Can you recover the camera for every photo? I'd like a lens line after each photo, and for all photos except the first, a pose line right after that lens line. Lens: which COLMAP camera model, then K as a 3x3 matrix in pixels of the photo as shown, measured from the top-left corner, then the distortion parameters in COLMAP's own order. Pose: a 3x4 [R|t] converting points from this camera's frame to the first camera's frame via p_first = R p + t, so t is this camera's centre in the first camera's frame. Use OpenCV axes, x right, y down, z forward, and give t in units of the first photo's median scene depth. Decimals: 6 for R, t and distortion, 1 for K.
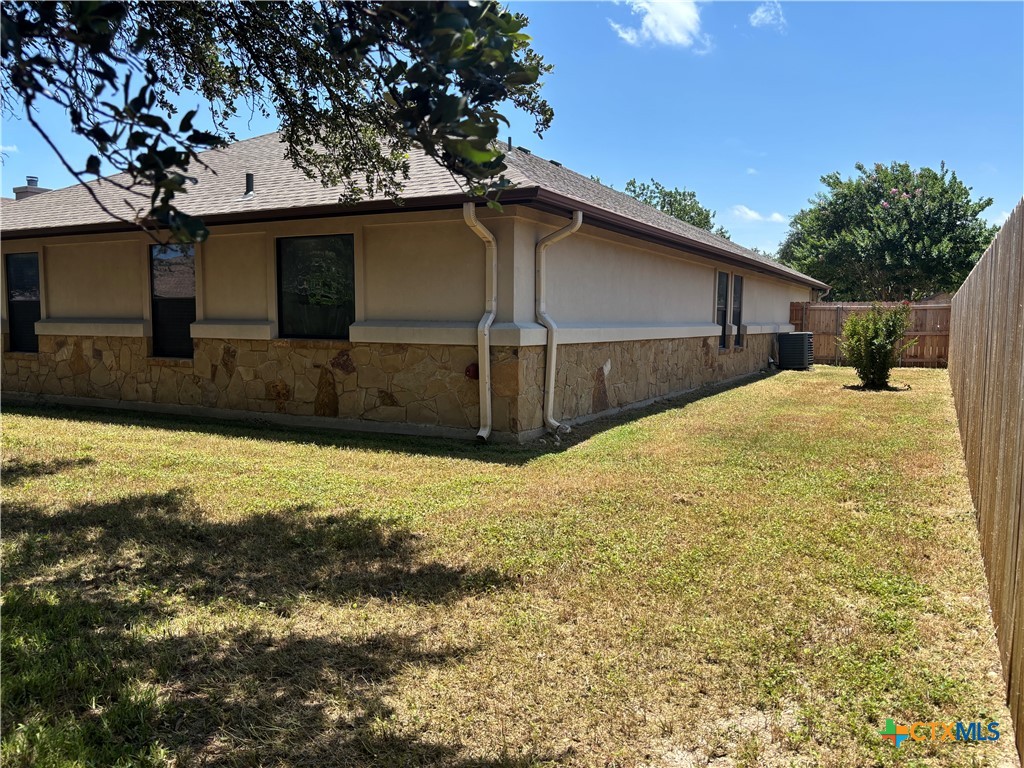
lens RADIAL K [[767.5, 0, 511.6], [0, 767.5, 382.7], [0, 0, 1]] dist [0.014832, -0.012071]
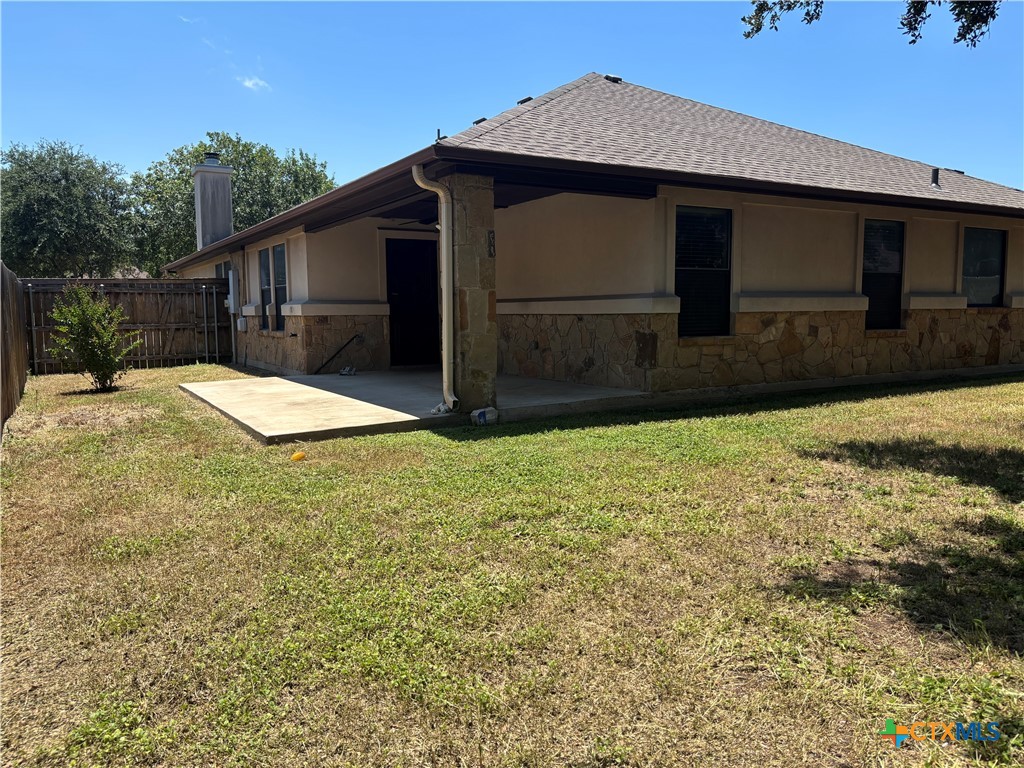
lens RADIAL K [[767.5, 0, 511.1], [0, 767.5, 388.6], [0, 0, 1]] dist [0.014832, -0.012071]
pose [[0.541248, -0.090650, 0.835963, -1.582005], [0.087493, 0.994847, 0.051231, -0.049726], [-0.836299, 0.045413, 0.546390, 0.843991]]
